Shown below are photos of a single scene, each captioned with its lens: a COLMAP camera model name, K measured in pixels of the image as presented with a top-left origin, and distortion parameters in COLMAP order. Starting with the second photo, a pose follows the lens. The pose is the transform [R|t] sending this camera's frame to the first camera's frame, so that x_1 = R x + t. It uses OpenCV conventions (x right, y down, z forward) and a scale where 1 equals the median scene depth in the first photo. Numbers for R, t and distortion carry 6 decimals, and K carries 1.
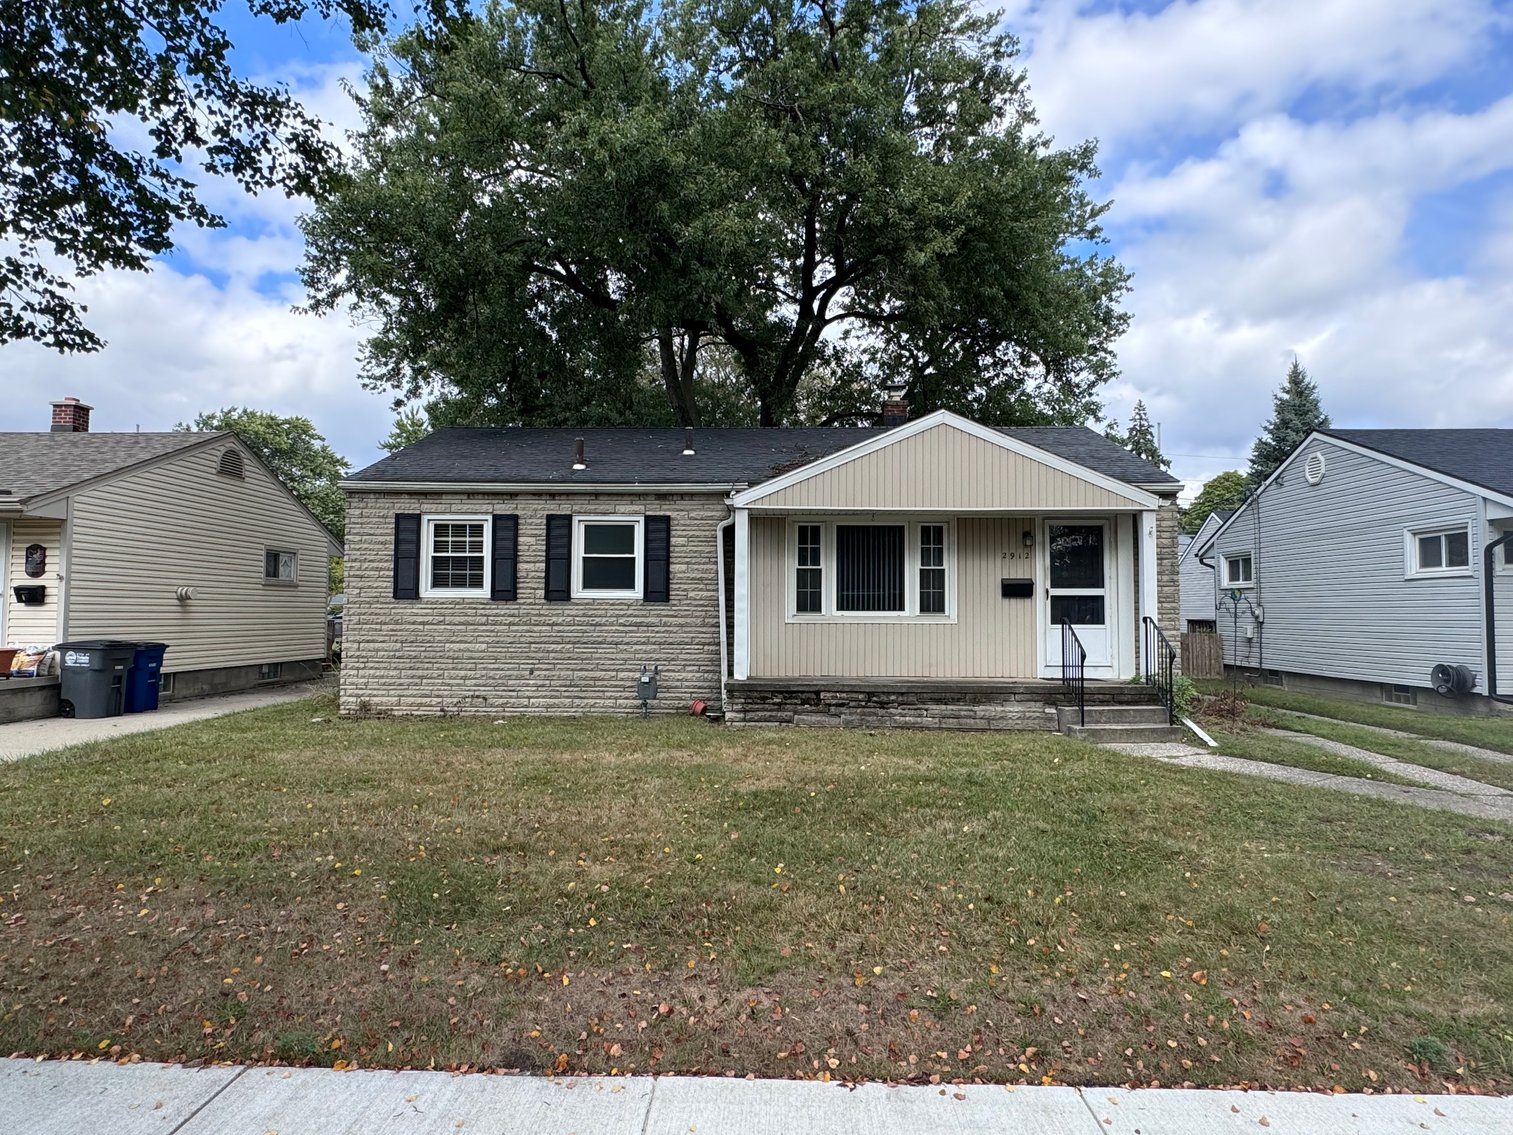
lens RADIAL K [[902.8, 0, 757.5], [0, 902.8, 566.0], [0, 0, 1]] dist [-0.006511, -0.000683]
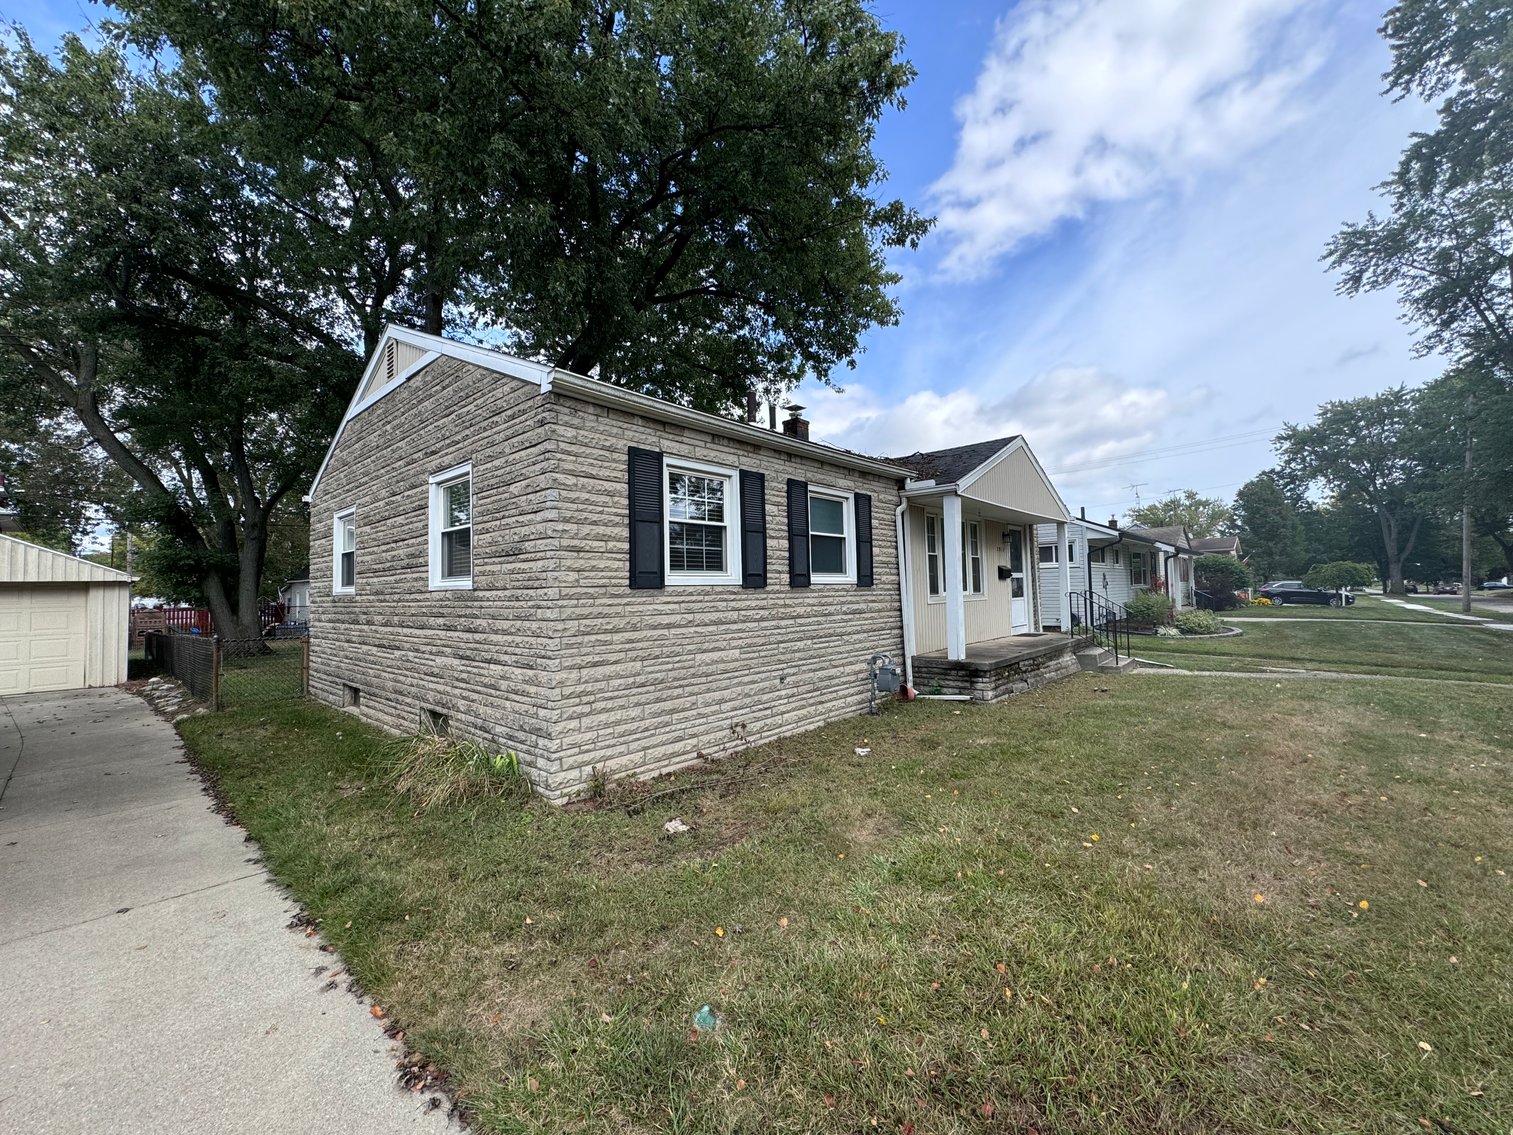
lens RADIAL K [[599.2, 0, 757.6], [0, 599.2, 569.1], [0, 0, 1]] dist [-0.003023, -0.000135]
pose [[0.654652, 0.006381, 0.755904, -0.648605], [-0.007870, 0.999968, -0.001625, 0.023492], [-0.755890, -0.004885, 0.654681, 0.675828]]
